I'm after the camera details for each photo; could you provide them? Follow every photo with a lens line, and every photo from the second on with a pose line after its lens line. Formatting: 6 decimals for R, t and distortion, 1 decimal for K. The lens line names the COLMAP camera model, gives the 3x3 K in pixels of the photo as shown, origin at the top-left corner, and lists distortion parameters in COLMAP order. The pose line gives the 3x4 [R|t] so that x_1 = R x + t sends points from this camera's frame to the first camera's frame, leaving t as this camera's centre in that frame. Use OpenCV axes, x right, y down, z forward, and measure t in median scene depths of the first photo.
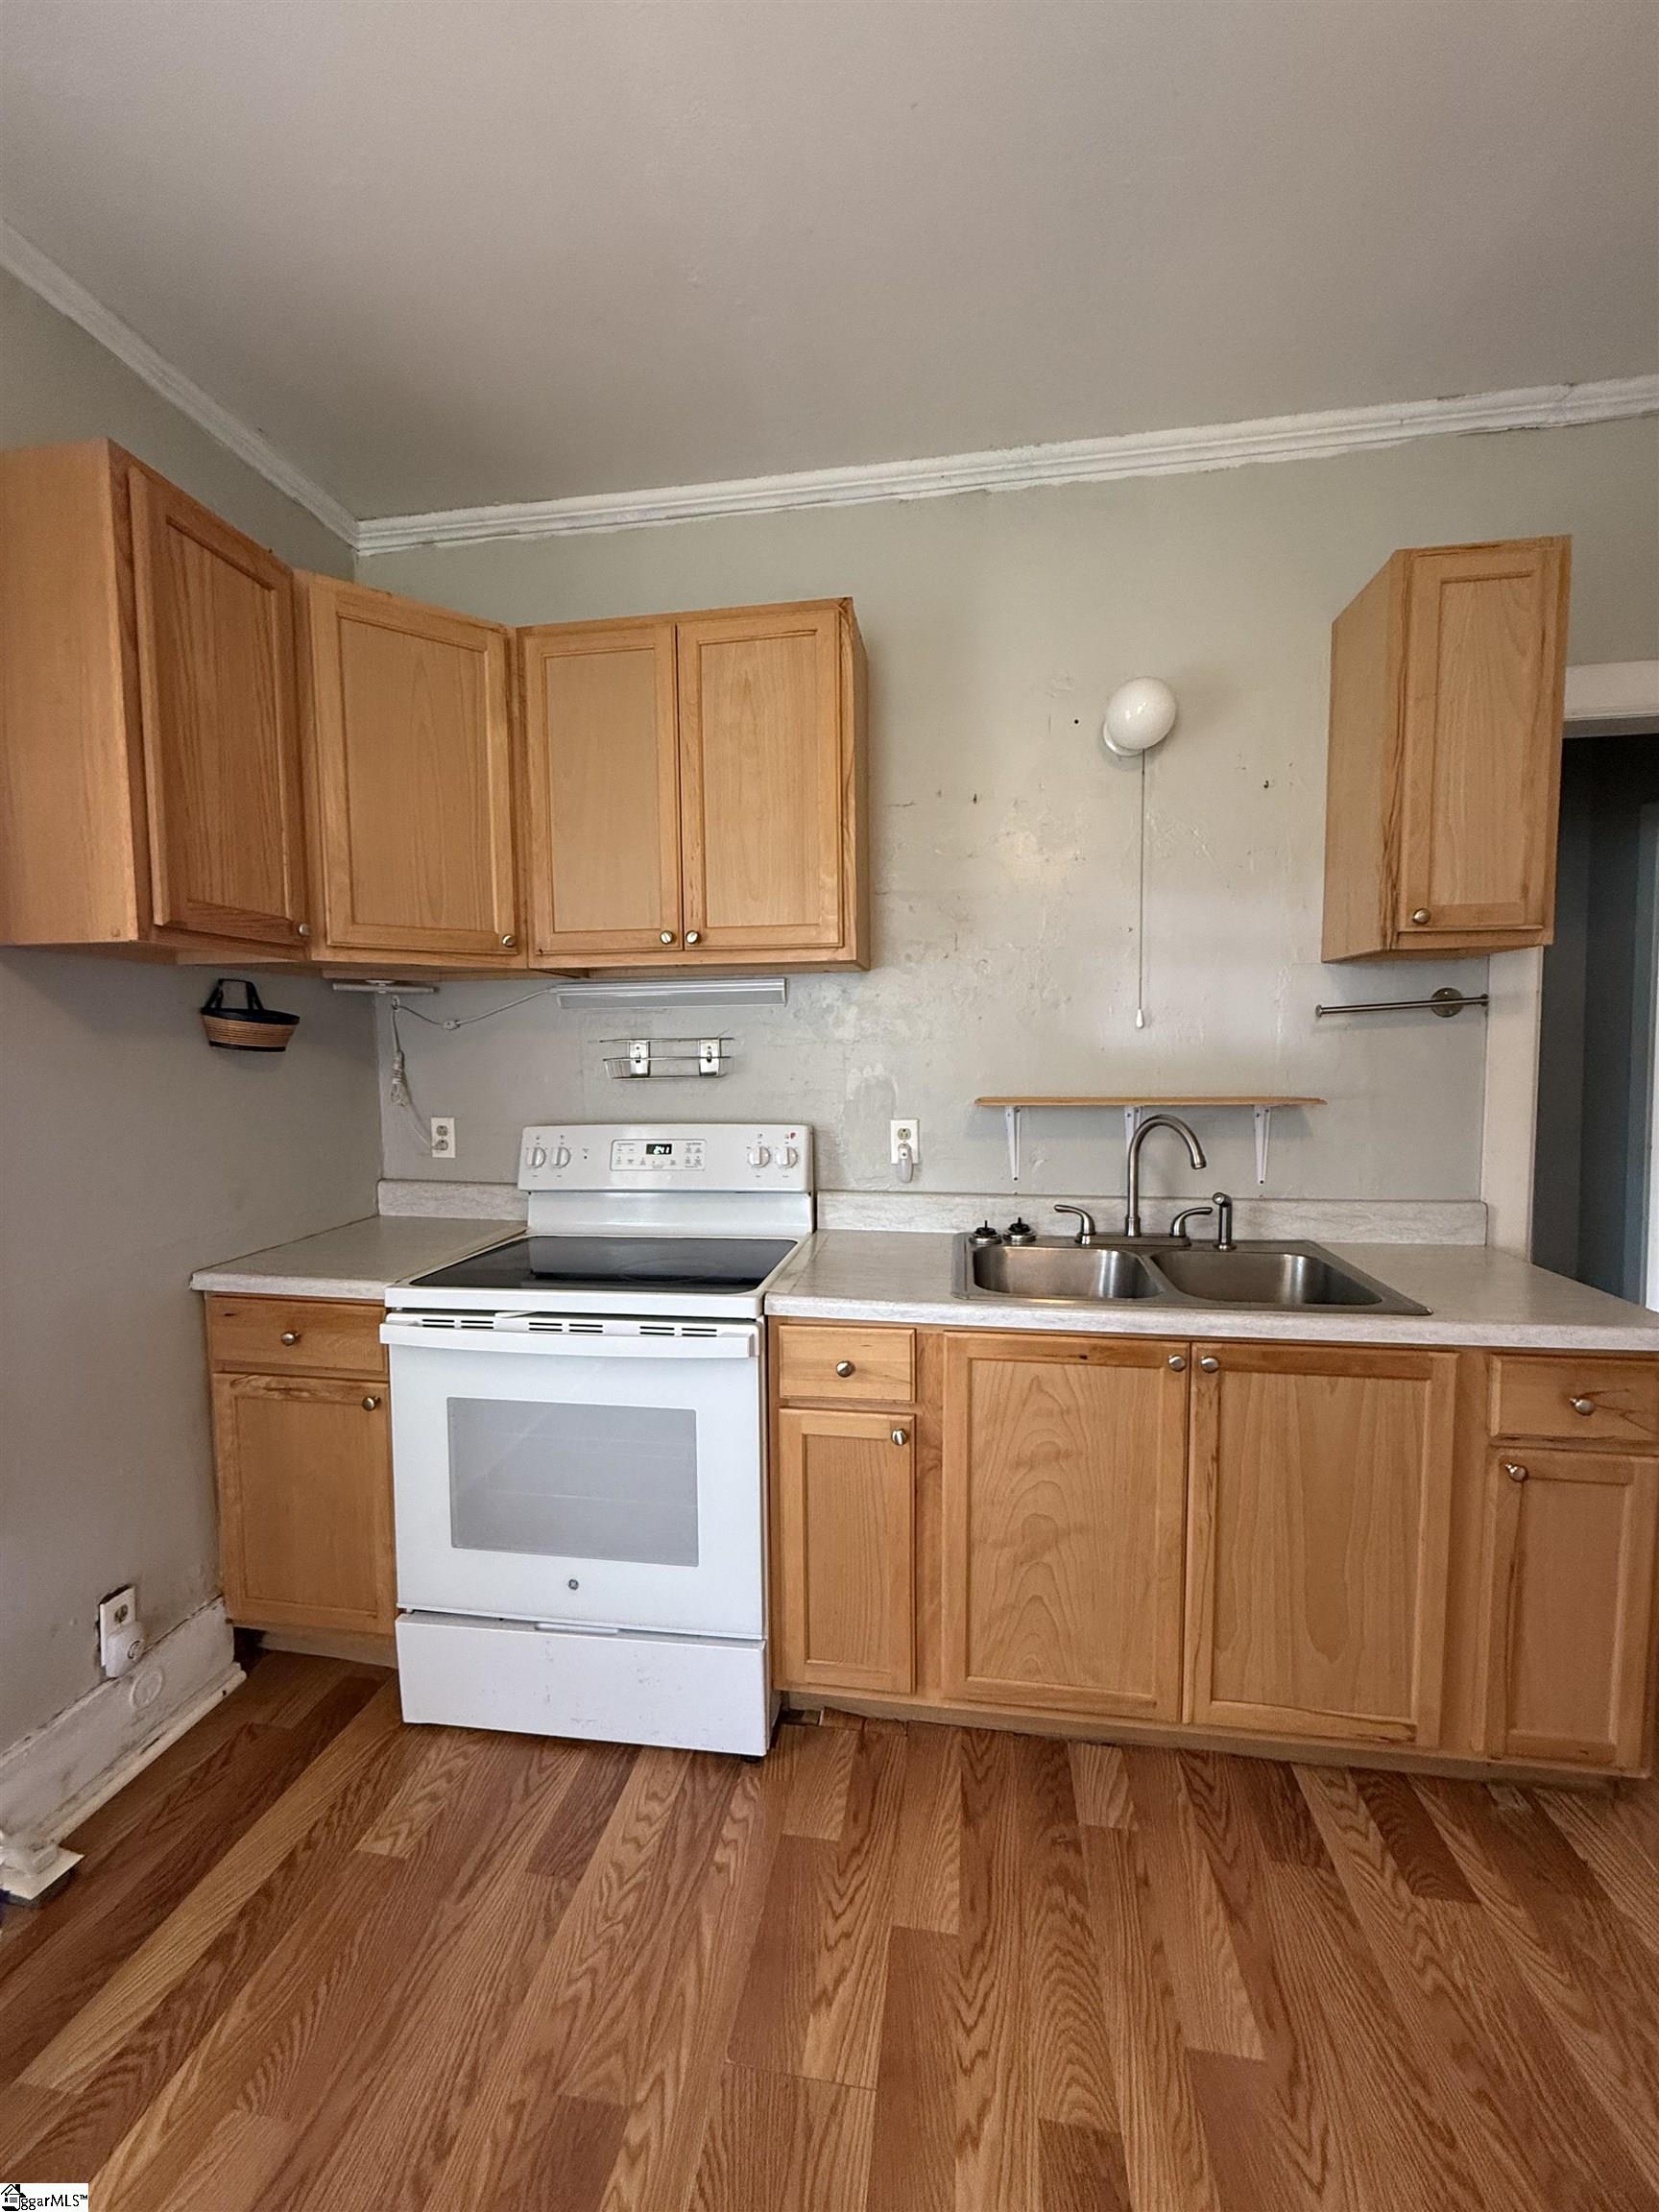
lens RADIAL K [[880.2, 0, 828.2], [0, 880.2, 1101.2], [0, 0, 1]] dist [0.000329, -0.000129]
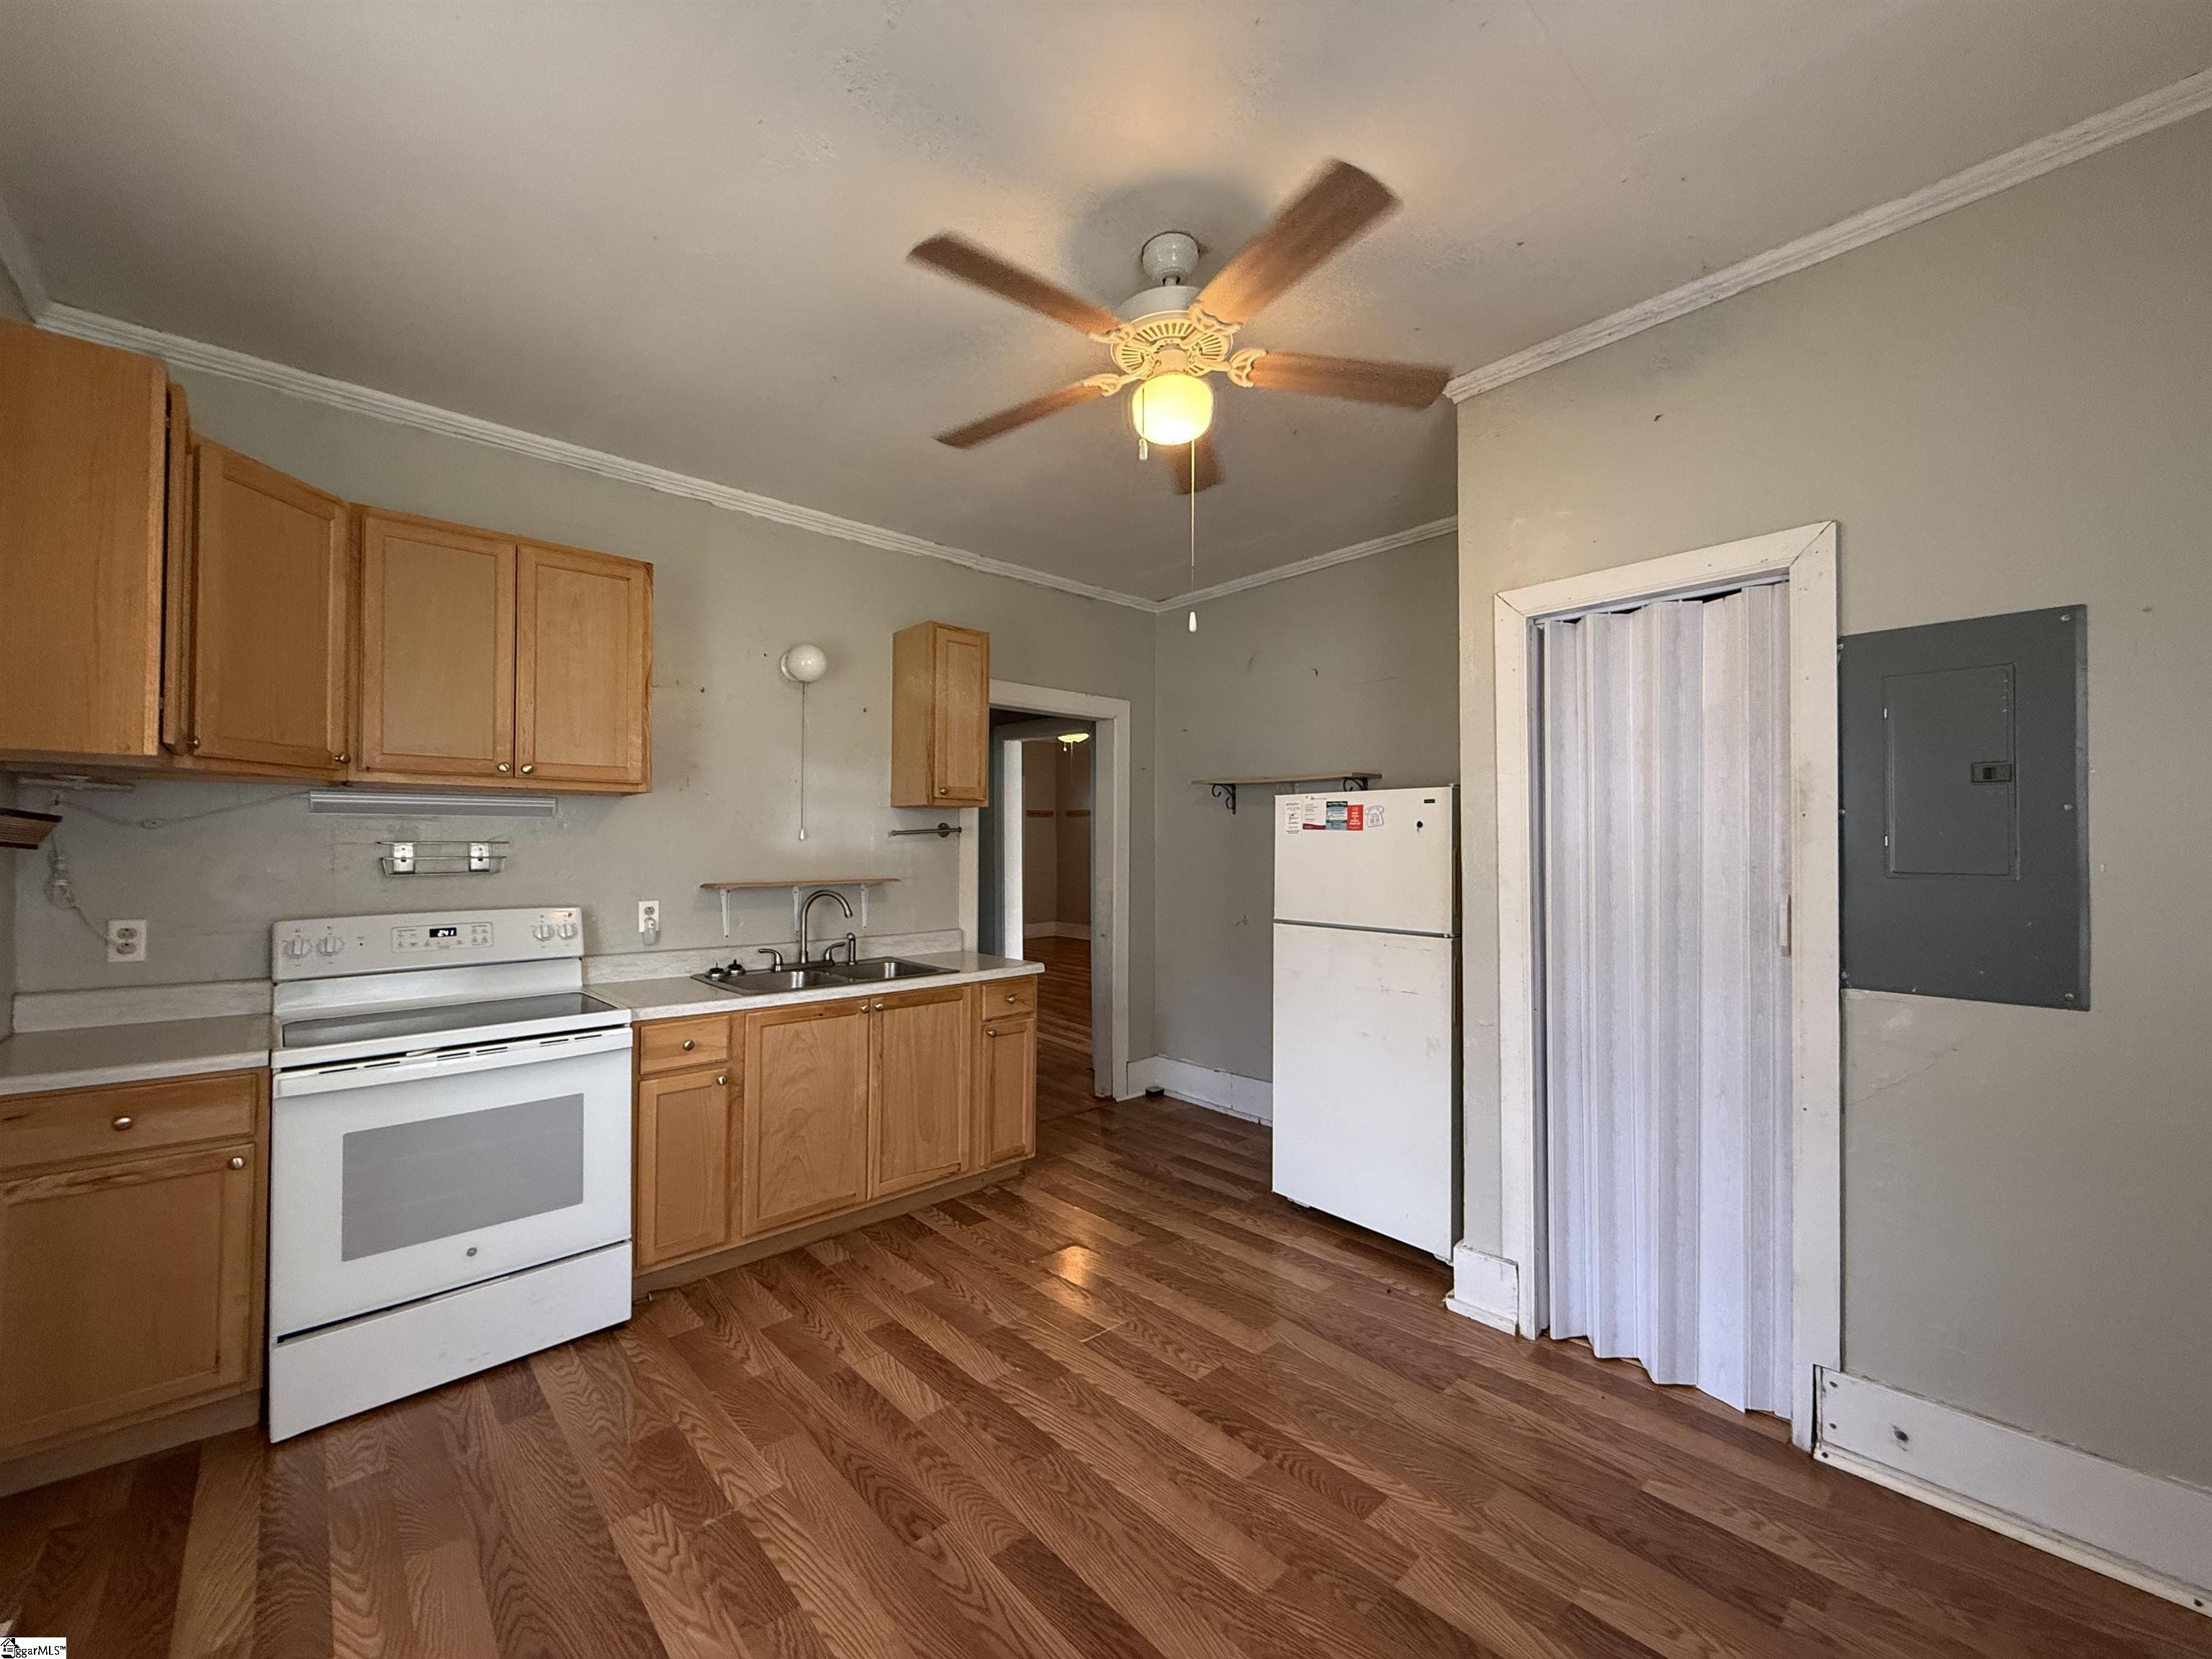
lens RADIAL K [[880.2, 0, 1100.7], [0, 880.2, 830.0], [0, 0, 1]] dist [0.000329, -0.000129]
pose [[0.622718, 0.026130, 0.782010, -0.701328], [0.043852, 0.996706, -0.068223, 0.043717], [-0.781217, 0.076776, 0.619521, -0.569438]]
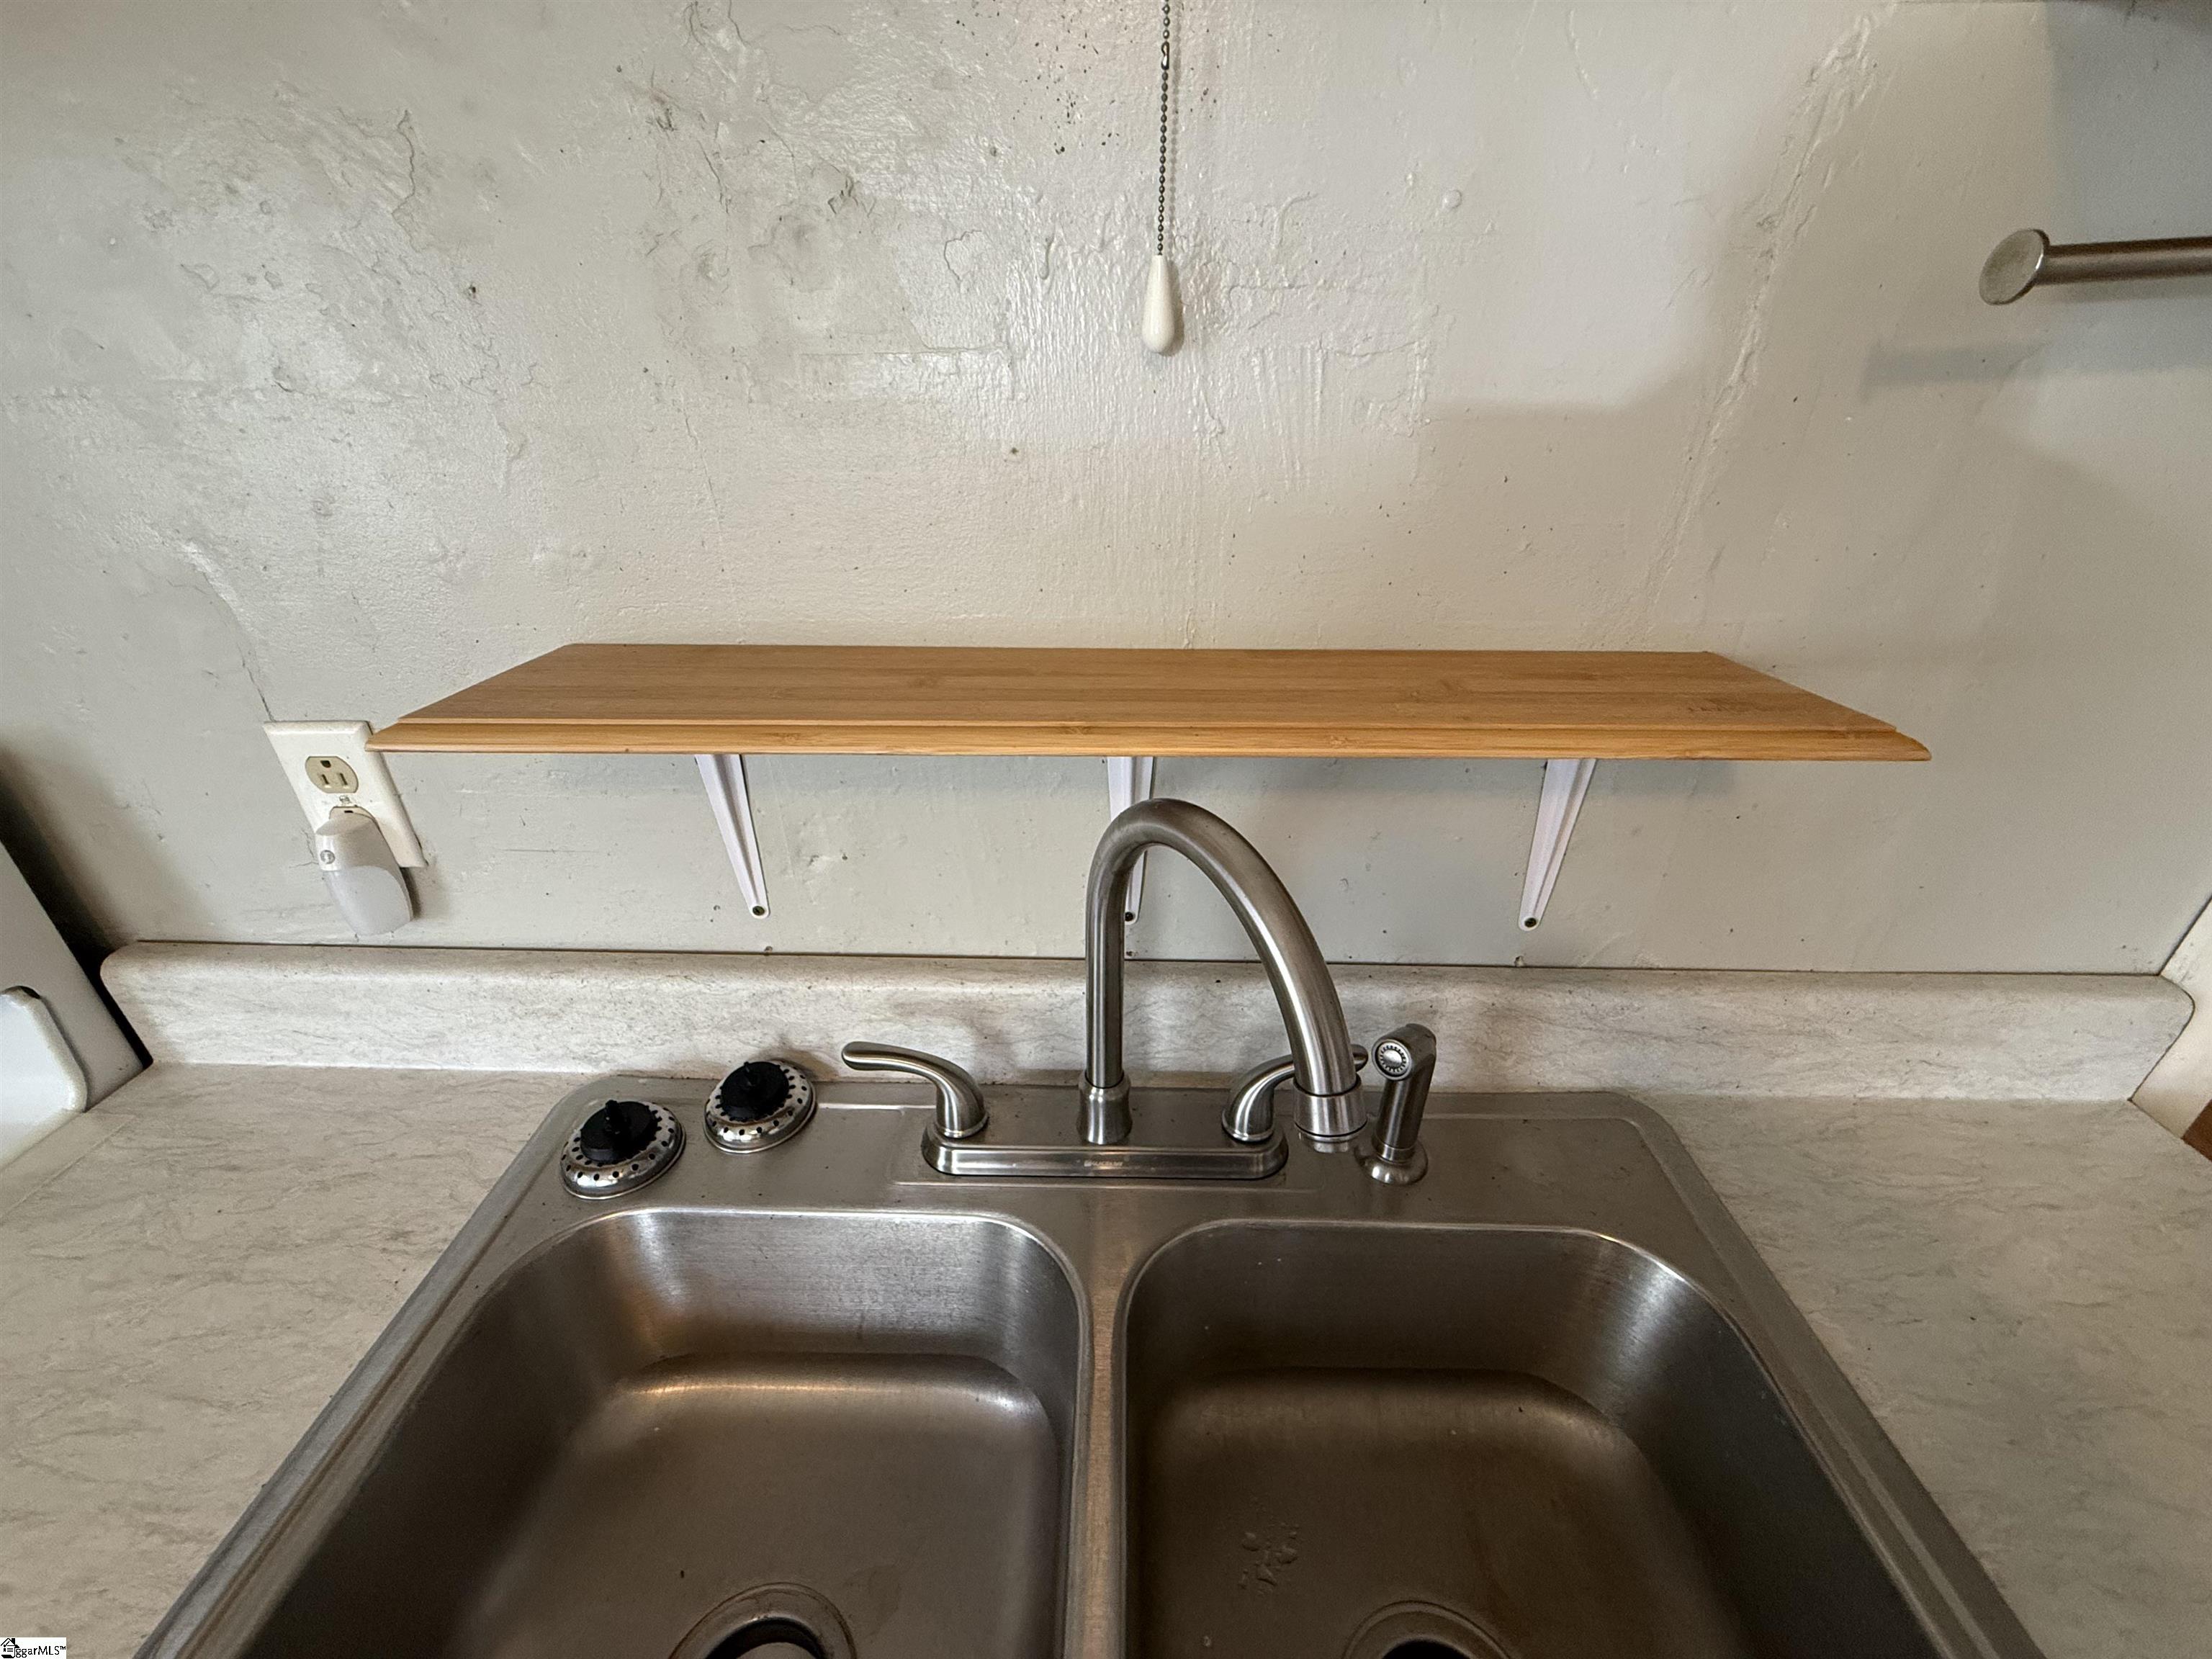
lens RADIAL K [[880.2, 0, 1100.7], [0, 880.2, 830.0], [0, 0, 1]] dist [0.000329, -0.000129]
pose [[0.990786, -0.055448, 0.123564, 0.350745], [0.000166, 0.912849, 0.408298, -0.071830], [-0.135434, -0.404516, 0.904447, 0.859382]]
